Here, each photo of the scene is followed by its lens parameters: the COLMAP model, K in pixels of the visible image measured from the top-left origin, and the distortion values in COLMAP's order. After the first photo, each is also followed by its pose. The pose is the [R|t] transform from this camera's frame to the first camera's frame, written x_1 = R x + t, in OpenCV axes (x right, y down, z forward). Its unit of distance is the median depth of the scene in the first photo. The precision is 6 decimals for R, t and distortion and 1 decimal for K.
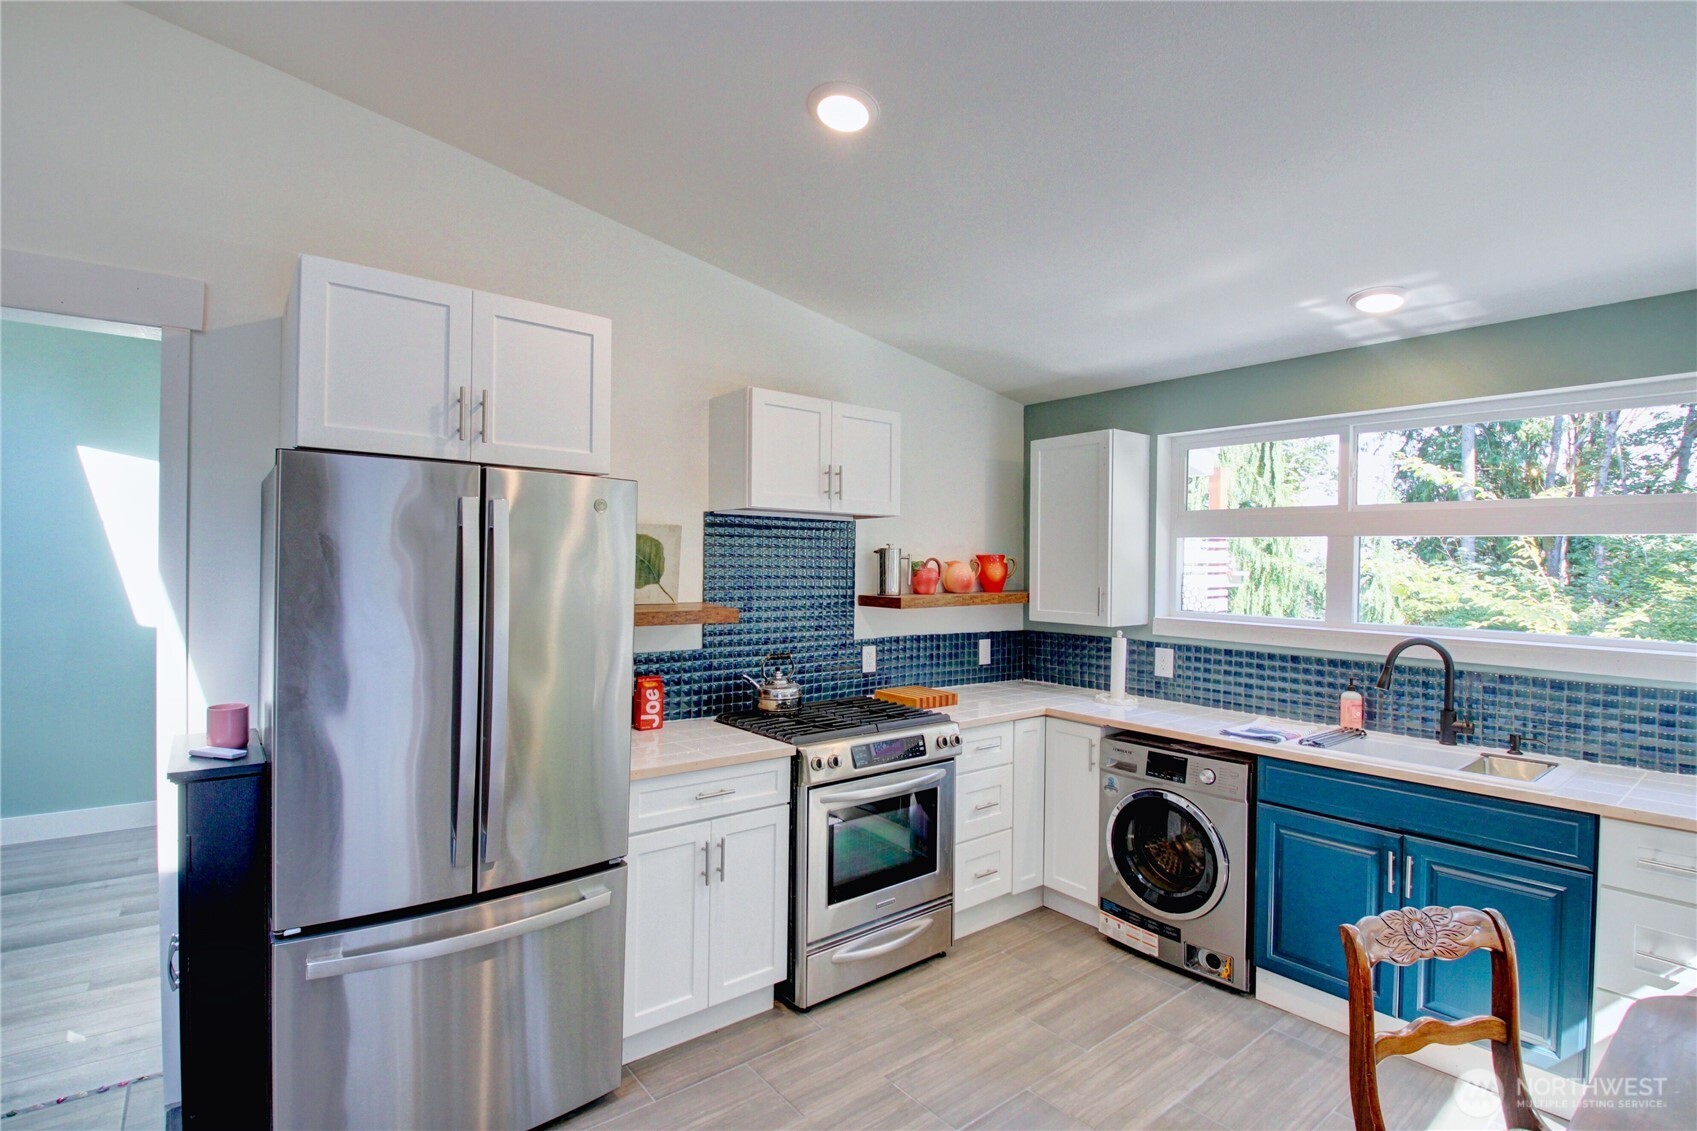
lens RADIAL K [[817.1, 0, 852.3], [0, 817.1, 566.0], [0, 0, 1]] dist [-0.003608, -0.000552]
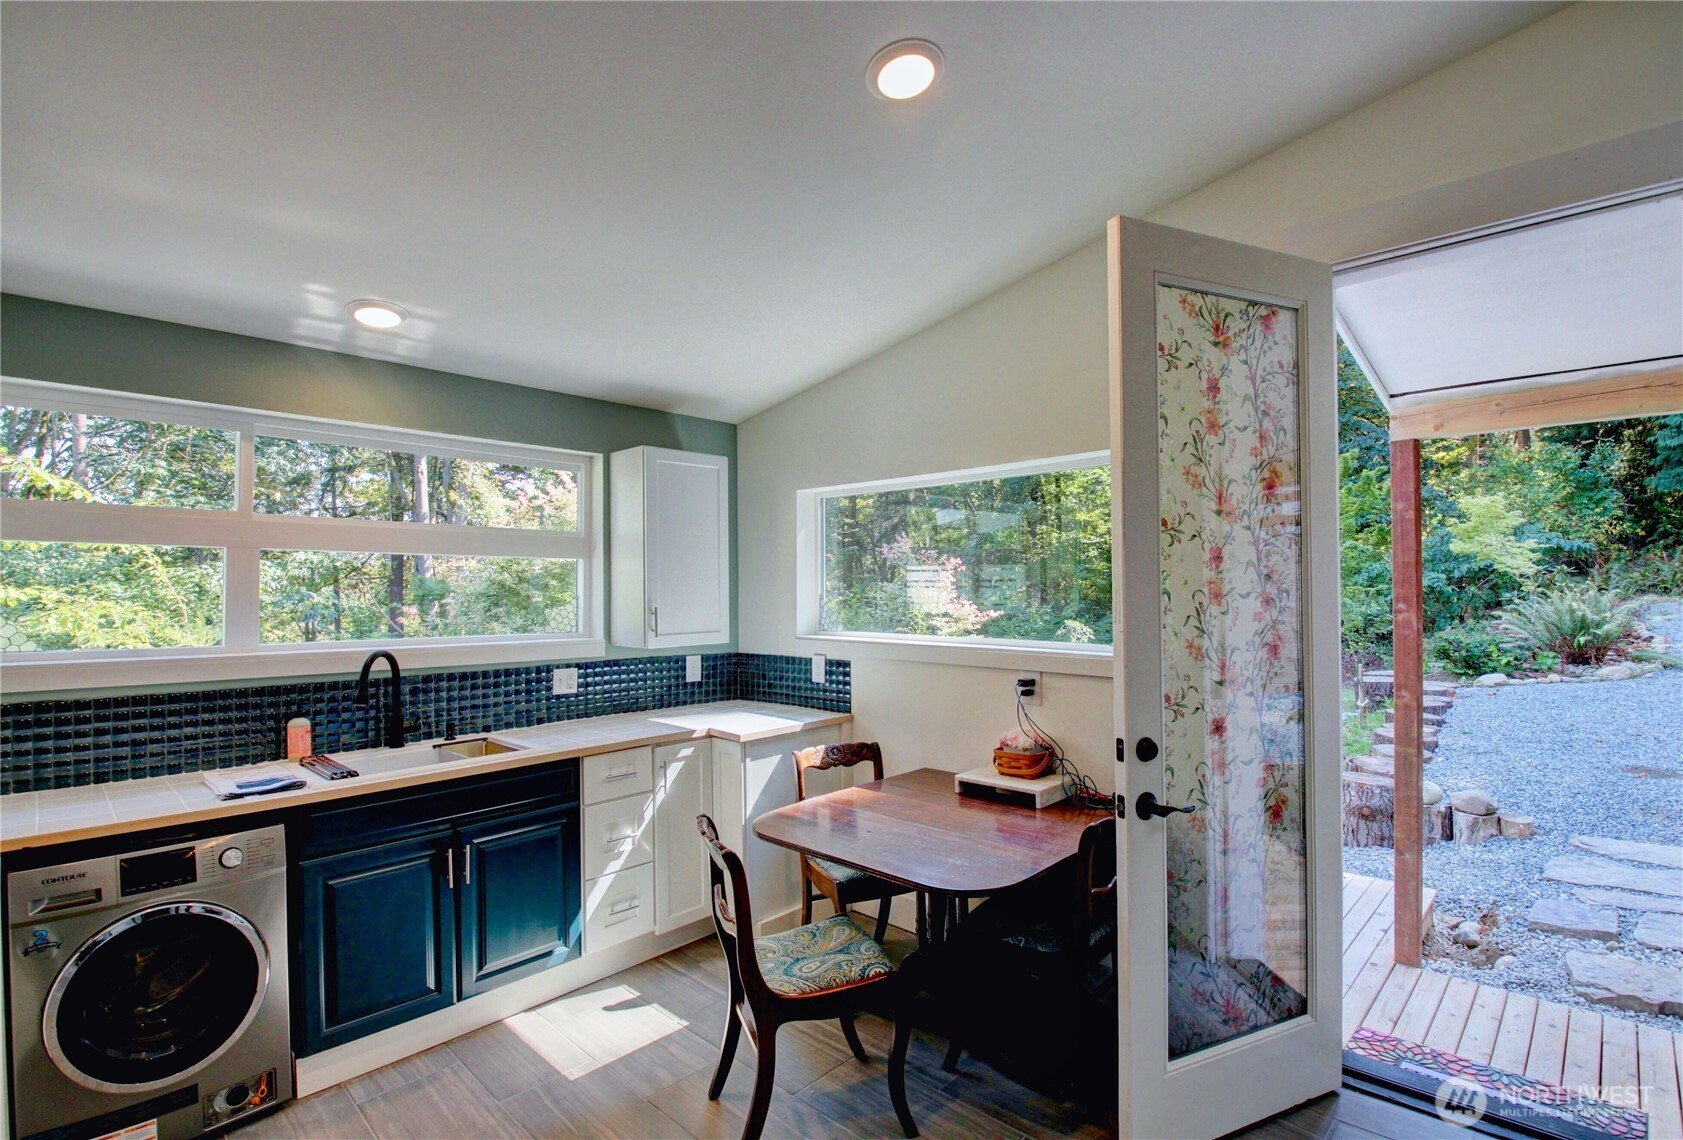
lens RADIAL K [[849.8, 0, 846.4], [0, 849.8, 577.5], [0, 0, 1]] dist [0.003351, -0.000279]
pose [[-0.146705, -0.001913, 0.989178, -0.842099], [0.002570, 0.999994, 0.002315, -0.010099], [-0.989177, 0.002882, -0.146699, 1.052217]]
